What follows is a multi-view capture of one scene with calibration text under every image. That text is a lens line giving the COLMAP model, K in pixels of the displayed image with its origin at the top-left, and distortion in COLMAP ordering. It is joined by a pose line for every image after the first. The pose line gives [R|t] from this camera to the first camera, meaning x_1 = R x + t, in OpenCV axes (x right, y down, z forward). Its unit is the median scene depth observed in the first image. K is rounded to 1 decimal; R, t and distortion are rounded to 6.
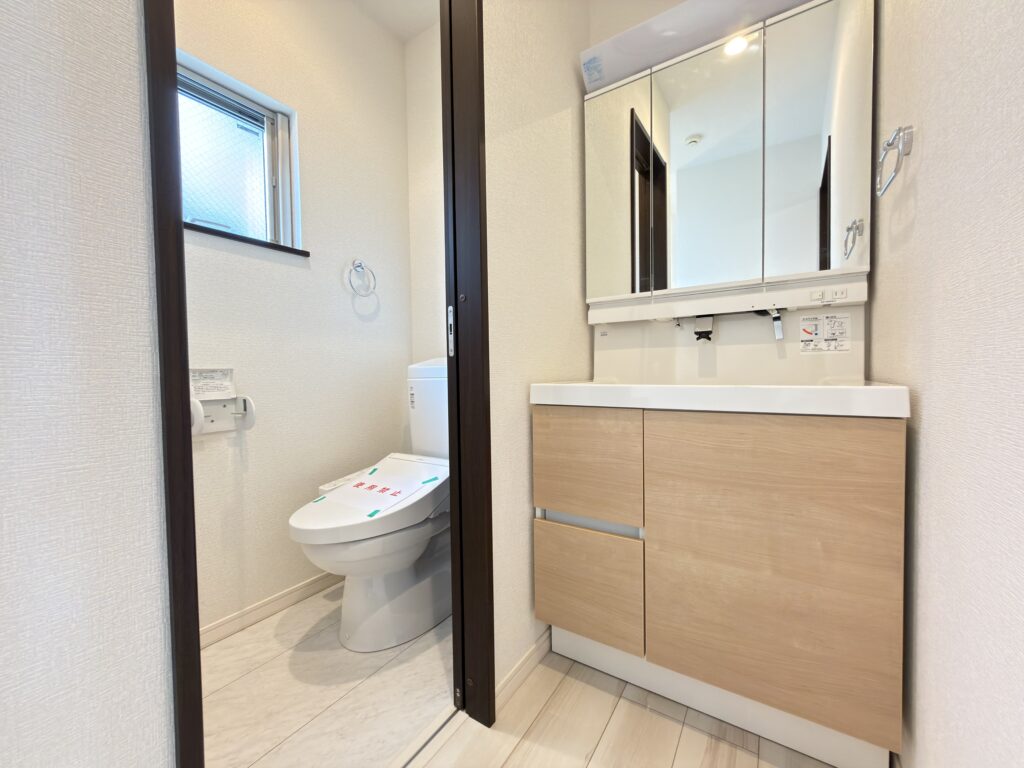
lens RADIAL K [[406.6, 0, 518.1], [0, 406.6, 381.5], [0, 0, 1]] dist [0.001207, 0.000101]
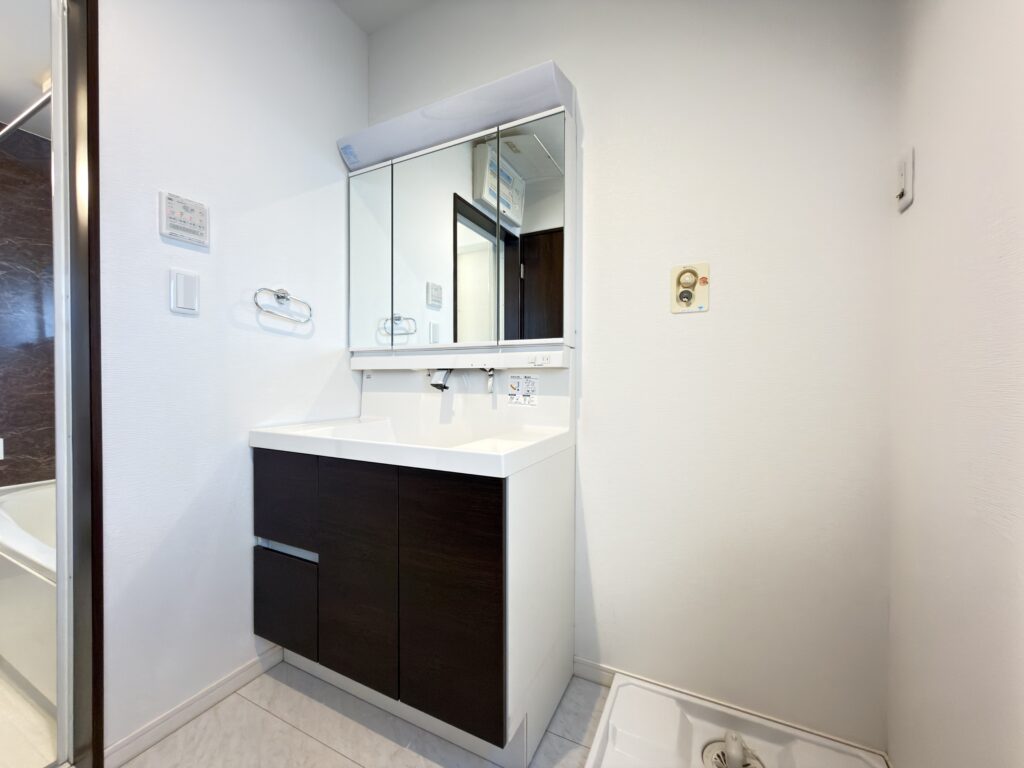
lens RADIAL K [[406.6, 0, 508.1], [0, 406.6, 388.4], [0, 0, 1]] dist [0.001207, 0.000101]
pose [[0.994202, 0.027566, 0.103933, 0.561136], [-0.026384, 0.999571, -0.012737, -0.102061], [-0.104239, 0.009921, 0.994503, -0.202785]]
